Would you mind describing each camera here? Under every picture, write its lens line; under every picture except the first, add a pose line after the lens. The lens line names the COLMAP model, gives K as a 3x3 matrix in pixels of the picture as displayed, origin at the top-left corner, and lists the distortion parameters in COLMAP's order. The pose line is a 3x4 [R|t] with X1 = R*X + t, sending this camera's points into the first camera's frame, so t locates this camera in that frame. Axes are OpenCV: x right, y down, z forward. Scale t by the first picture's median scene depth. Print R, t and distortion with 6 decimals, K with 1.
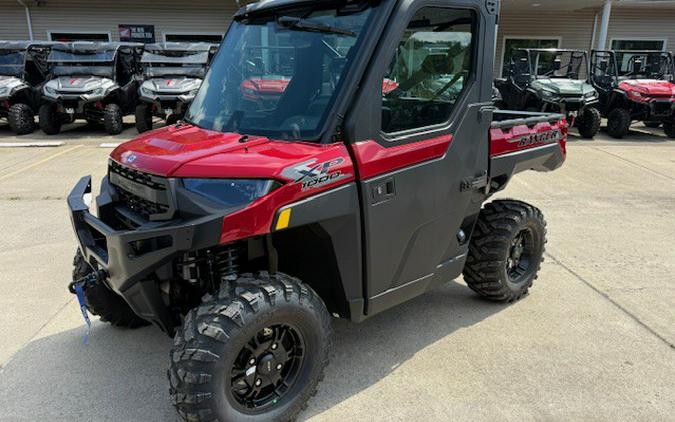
lens RADIAL K [[493.7, 0, 350.1], [0, 493.7, 207.8], [0, 0, 1]] dist [0.023280, -0.022590]
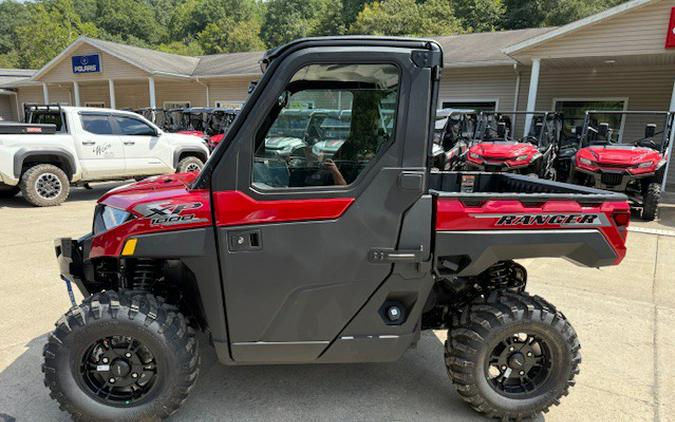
lens RADIAL K [[493.7, 0, 338.4], [0, 493.7, 209.8], [0, 0, 1]] dist [0.023280, -0.022590]
pose [[0.808344, 0.107261, -0.578856, 0.831997], [-0.179737, 0.981280, -0.069163, -0.061864], [0.560602, 0.159949, 0.812491, 0.249979]]
